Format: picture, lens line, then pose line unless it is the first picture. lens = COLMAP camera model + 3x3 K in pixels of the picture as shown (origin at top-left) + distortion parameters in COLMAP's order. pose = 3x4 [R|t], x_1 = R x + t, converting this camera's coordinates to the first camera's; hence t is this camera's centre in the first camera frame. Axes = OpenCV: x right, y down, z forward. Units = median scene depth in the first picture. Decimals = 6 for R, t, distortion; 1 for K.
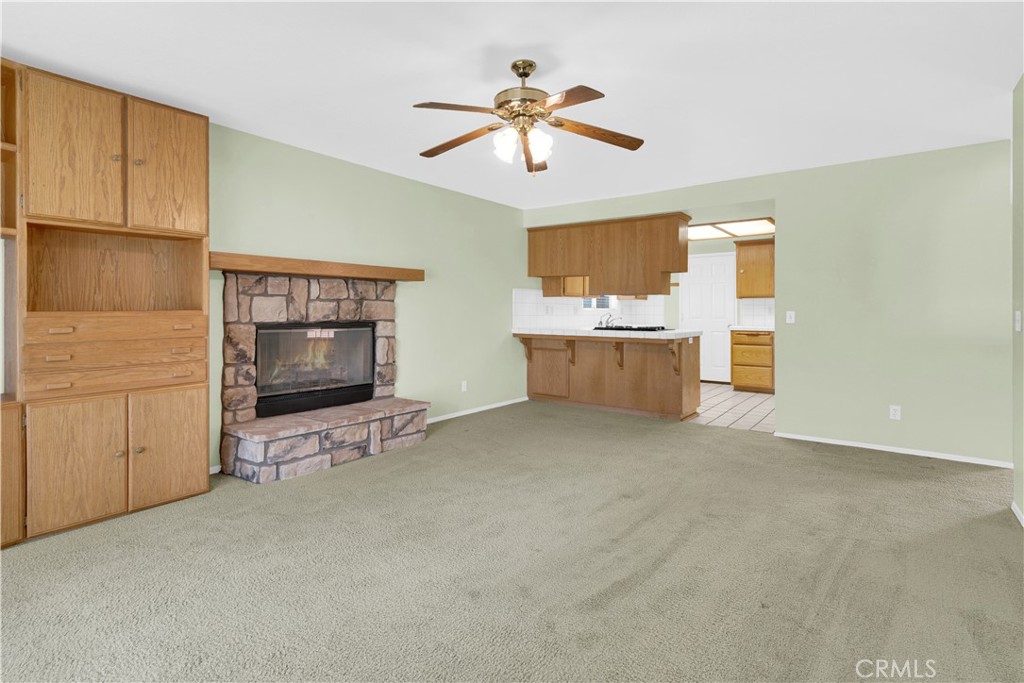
lens RADIAL K [[516.8, 0, 512.4], [0, 516.8, 335.8], [0, 0, 1]] dist [-0.000429, 0.000064]
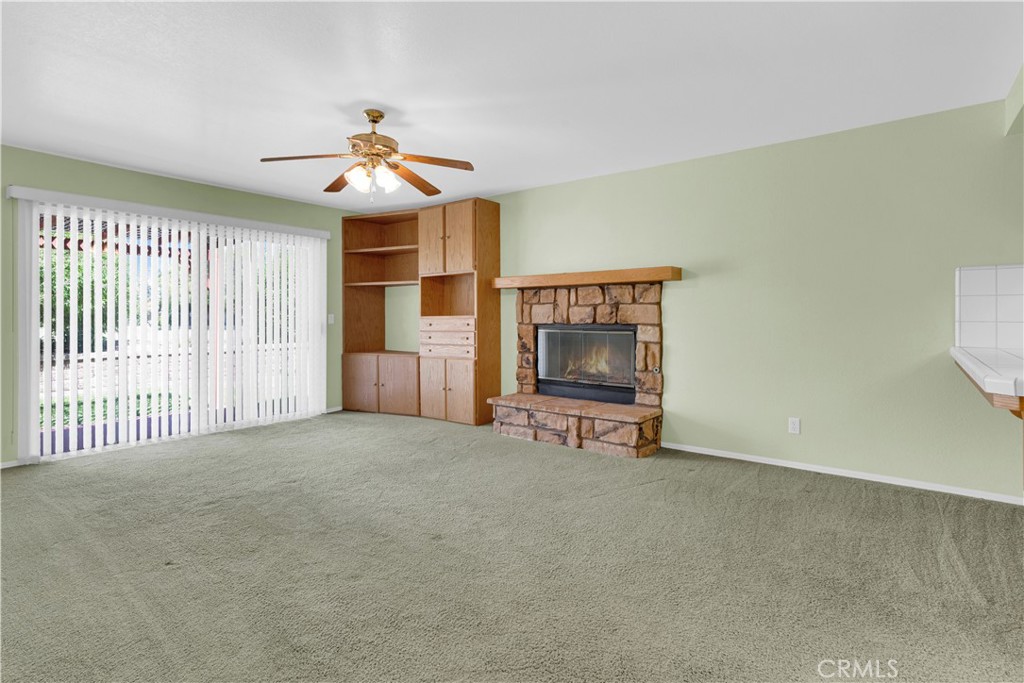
lens RADIAL K [[528.4, 0, 513.1], [0, 528.4, 322.5], [0, 0, 1]] dist [0.034469, 0.000075]
pose [[-0.019439, 0.004396, -0.999801, 0.835504], [-0.049340, 0.998768, 0.005351, -0.030348], [0.998593, 0.049434, -0.019198, 0.882401]]
